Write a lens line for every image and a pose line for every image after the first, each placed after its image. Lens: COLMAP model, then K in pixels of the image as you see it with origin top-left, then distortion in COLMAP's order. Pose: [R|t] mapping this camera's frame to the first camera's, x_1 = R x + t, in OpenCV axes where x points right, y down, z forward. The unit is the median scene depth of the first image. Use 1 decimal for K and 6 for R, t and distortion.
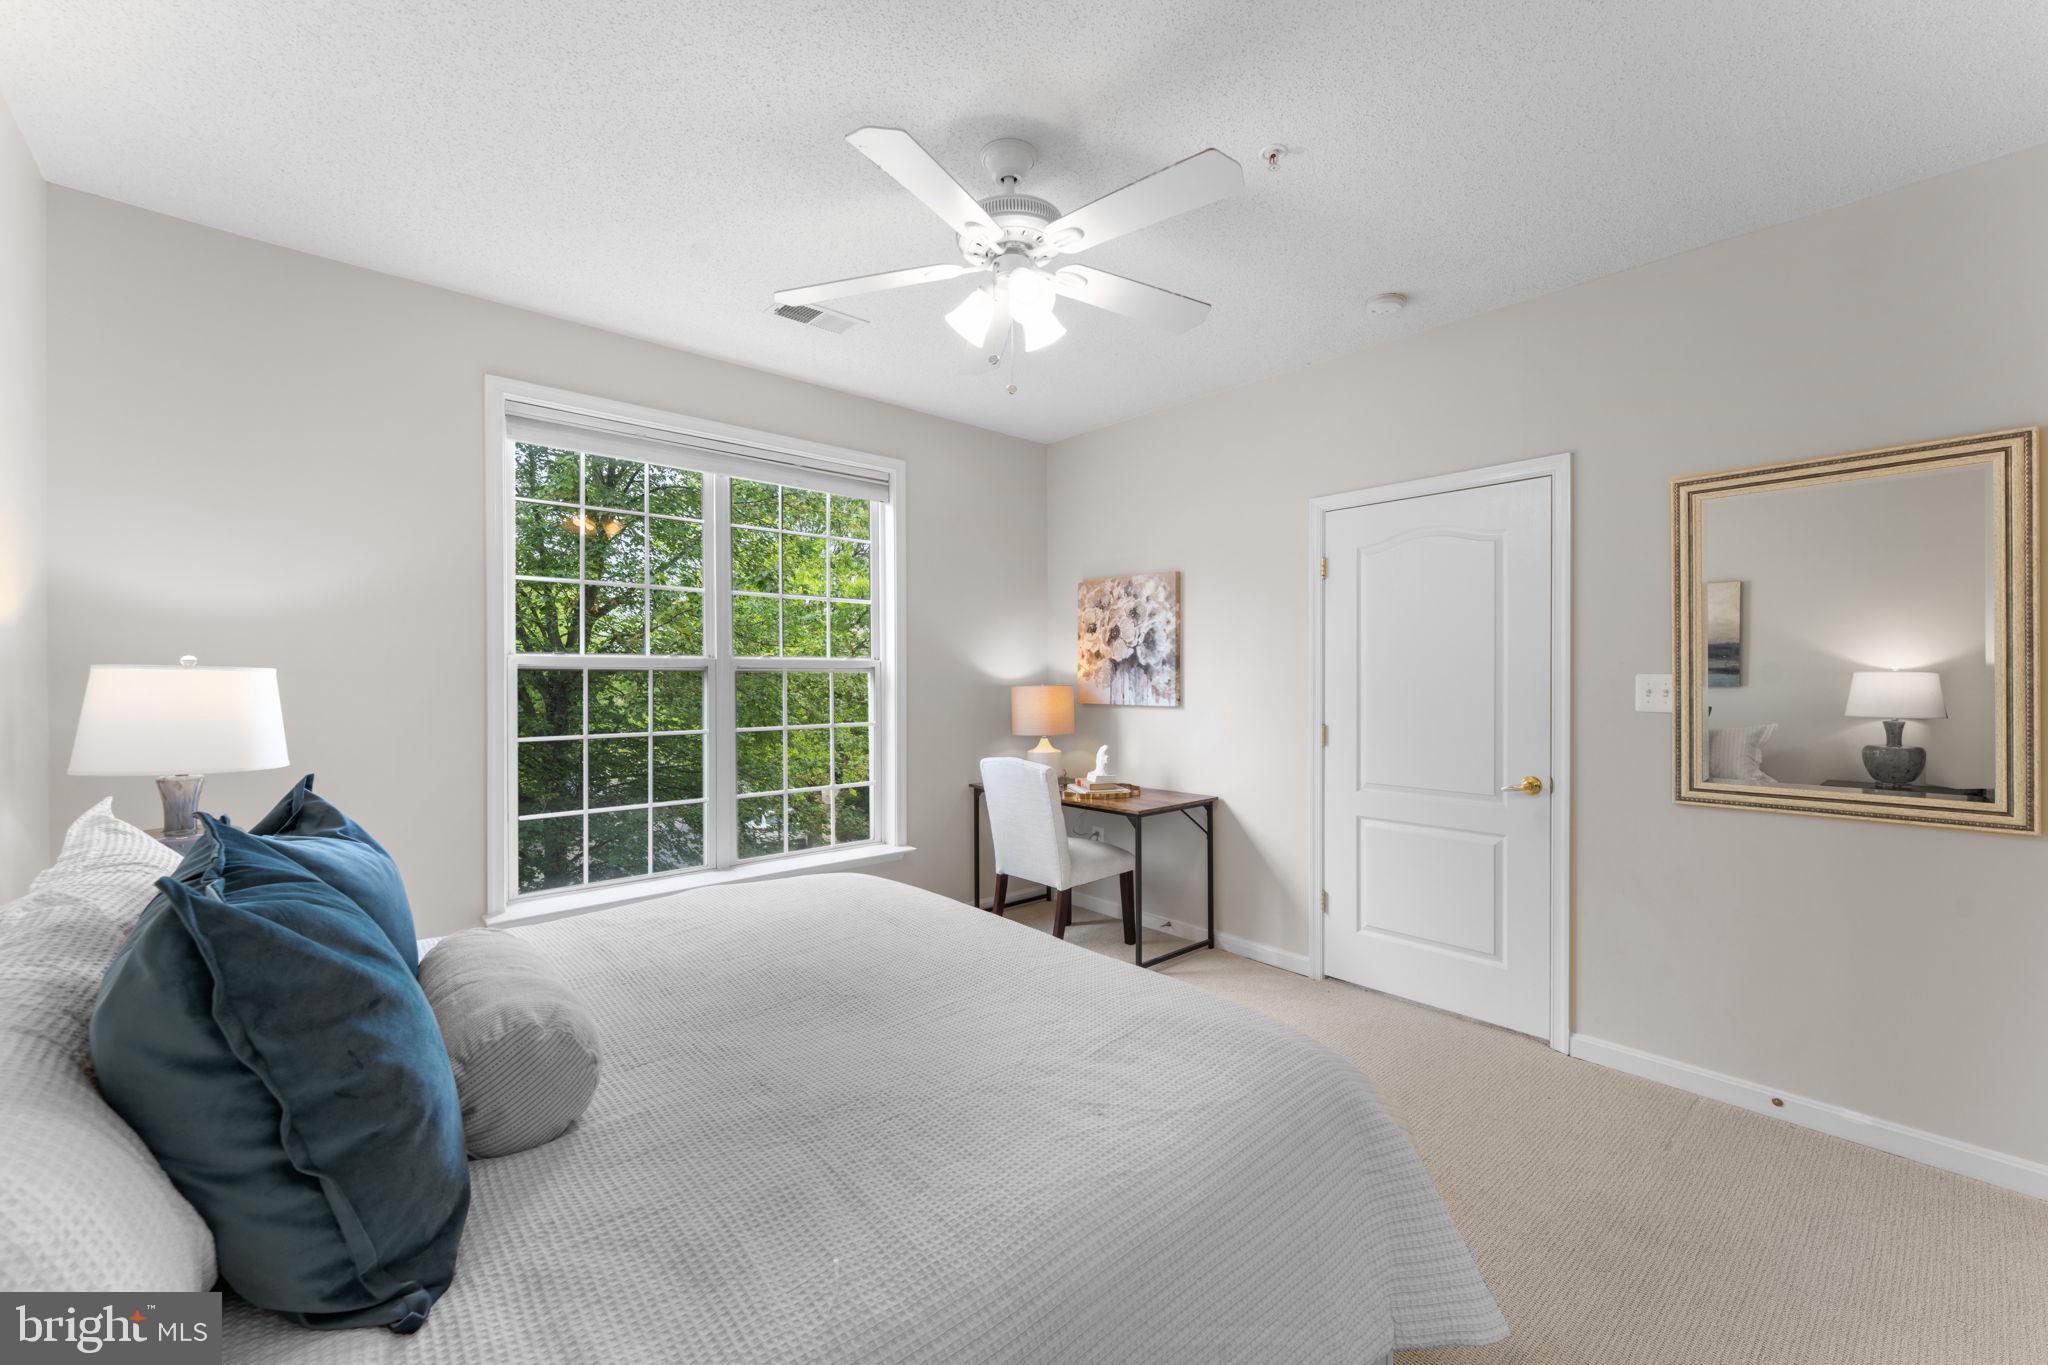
lens RADIAL K [[818.1, 0, 1018.4], [0, 818.1, 675.1], [0, 0, 1]] dist [-0.004811, -0.000232]
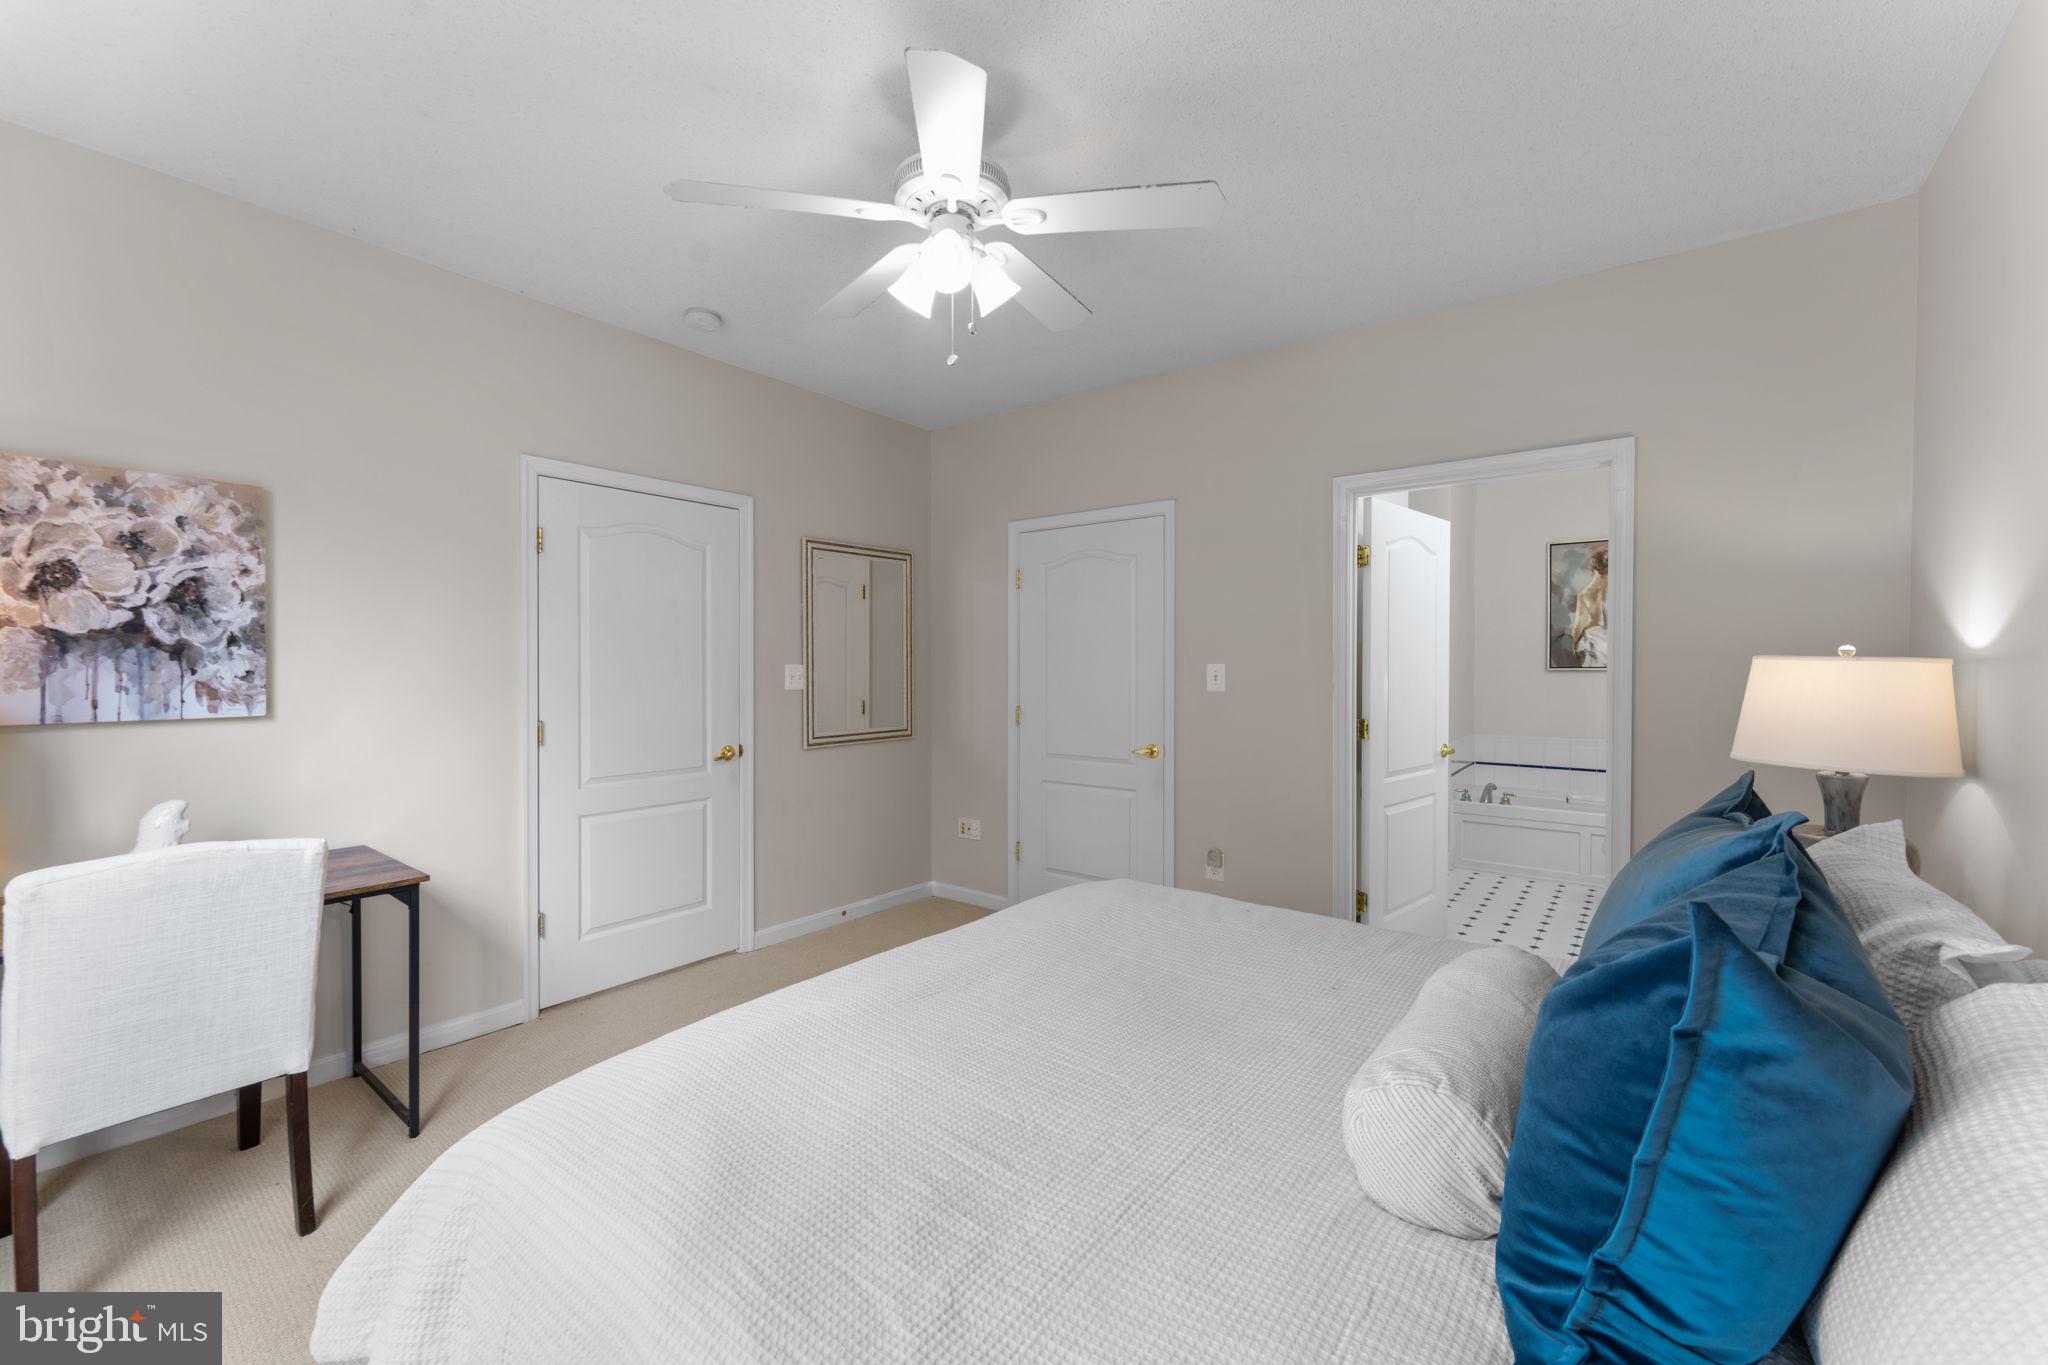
lens RADIAL K [[818.1, 0, 1018.4], [0, 818.1, 675.1], [0, 0, 1]] dist [-0.004811, -0.000232]
pose [[-0.198786, -0.008264, 0.980008, -0.488352], [-0.000963, 0.999966, 0.008237, 0.003309], [-0.980043, 0.000693, -0.198787, 0.574261]]
